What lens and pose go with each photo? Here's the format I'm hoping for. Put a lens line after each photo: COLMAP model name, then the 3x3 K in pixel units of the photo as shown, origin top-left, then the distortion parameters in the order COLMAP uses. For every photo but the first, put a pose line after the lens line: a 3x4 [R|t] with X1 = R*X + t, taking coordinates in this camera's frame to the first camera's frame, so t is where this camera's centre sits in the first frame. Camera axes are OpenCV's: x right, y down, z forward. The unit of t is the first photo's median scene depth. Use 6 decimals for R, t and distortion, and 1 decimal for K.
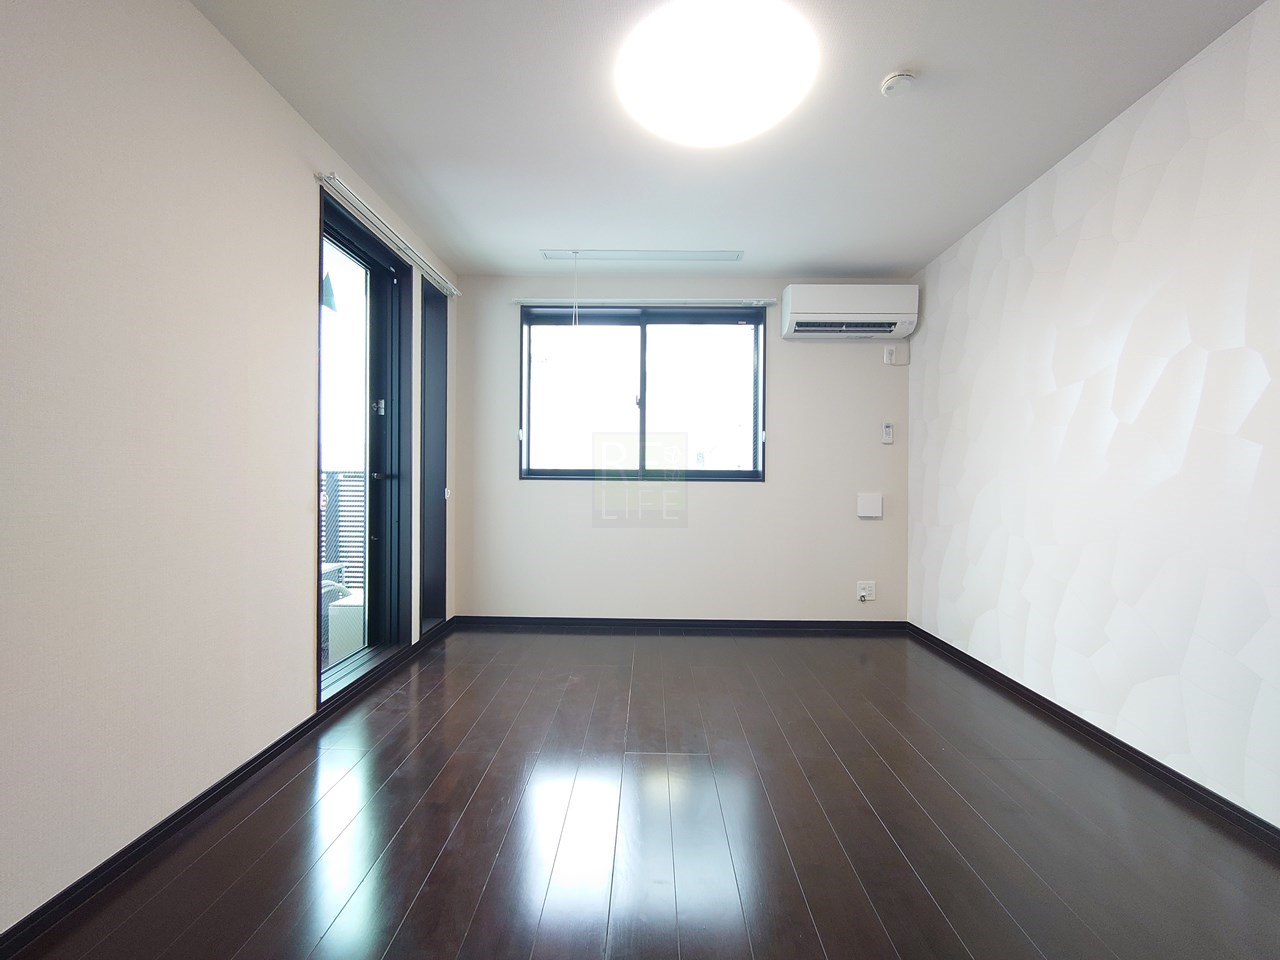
lens RADIAL K [[552.1, 0, 641.4], [0, 552.1, 475.9], [0, 0, 1]] dist [0.000370, -0.001079]
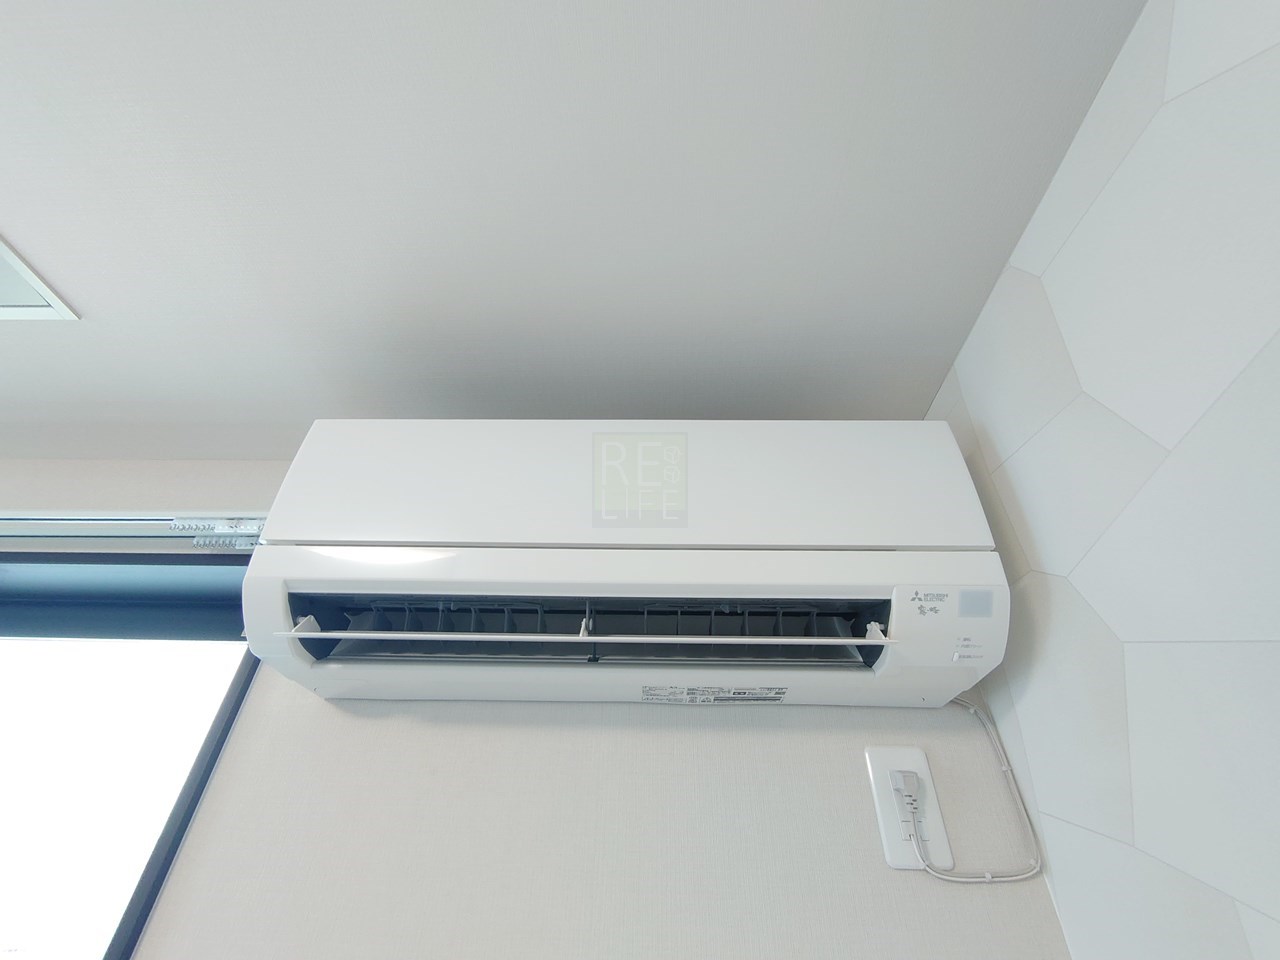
lens RADIAL K [[552.1, 0, 645.8], [0, 552.1, 480.3], [0, 0, 1]] dist [0.000370, -0.001079]
pose [[0.999873, 0.002170, -0.015787, 0.384951], [-0.011302, 0.795016, -0.606484, -0.201288], [0.011235, 0.606585, 0.794939, 0.830607]]
